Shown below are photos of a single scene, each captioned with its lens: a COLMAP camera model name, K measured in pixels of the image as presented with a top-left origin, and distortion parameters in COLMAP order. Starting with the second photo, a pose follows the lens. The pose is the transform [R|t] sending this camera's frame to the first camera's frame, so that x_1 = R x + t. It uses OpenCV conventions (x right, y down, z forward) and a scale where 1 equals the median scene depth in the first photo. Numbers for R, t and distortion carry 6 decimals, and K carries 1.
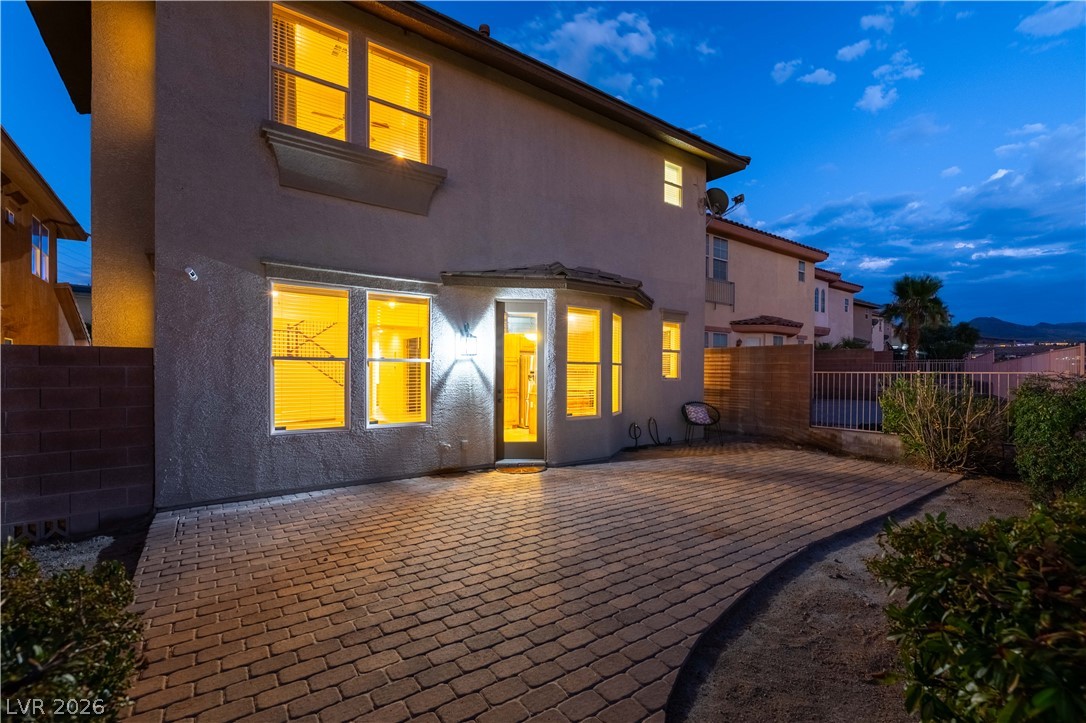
lens RADIAL K [[472.6, 0, 546.3], [0, 472.6, 361.7], [0, 0, 1]] dist [-0.000534, -0.000039]
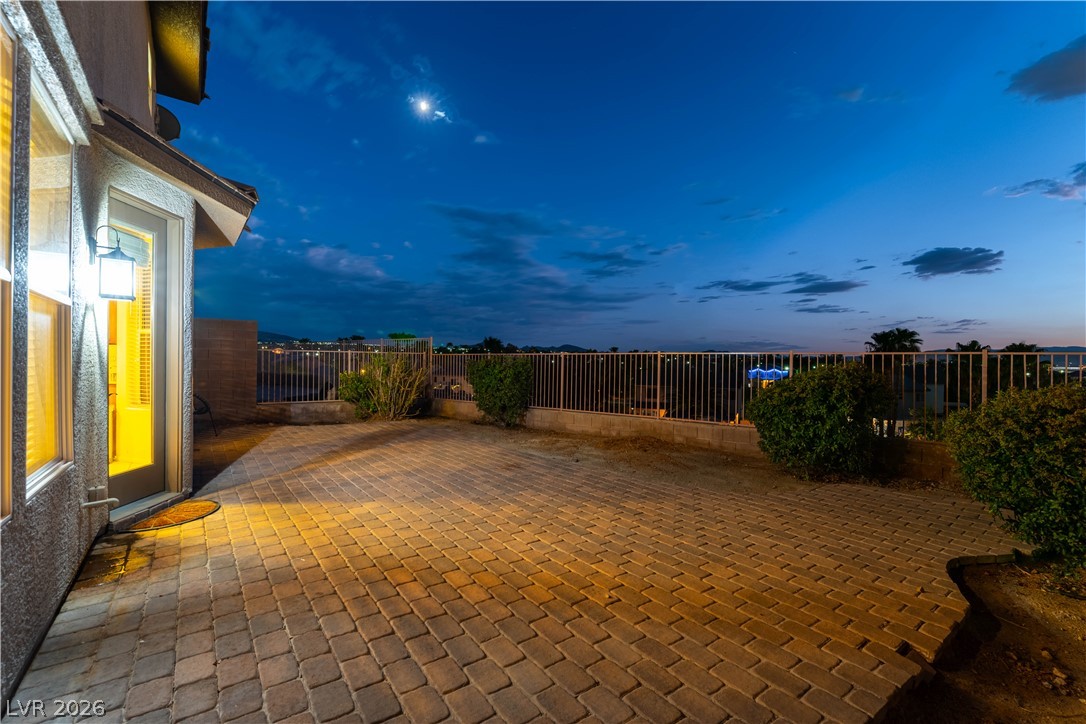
lens RADIAL K [[472.6, 0, 546.3], [0, 472.6, 362.2], [0, 0, 1]] dist [-0.000534, -0.000039]
pose [[-0.015154, -0.007541, 0.999857, -0.468203], [-0.038086, 0.999250, 0.006960, 0.019632], [-0.999160, -0.037975, -0.015430, 0.430950]]
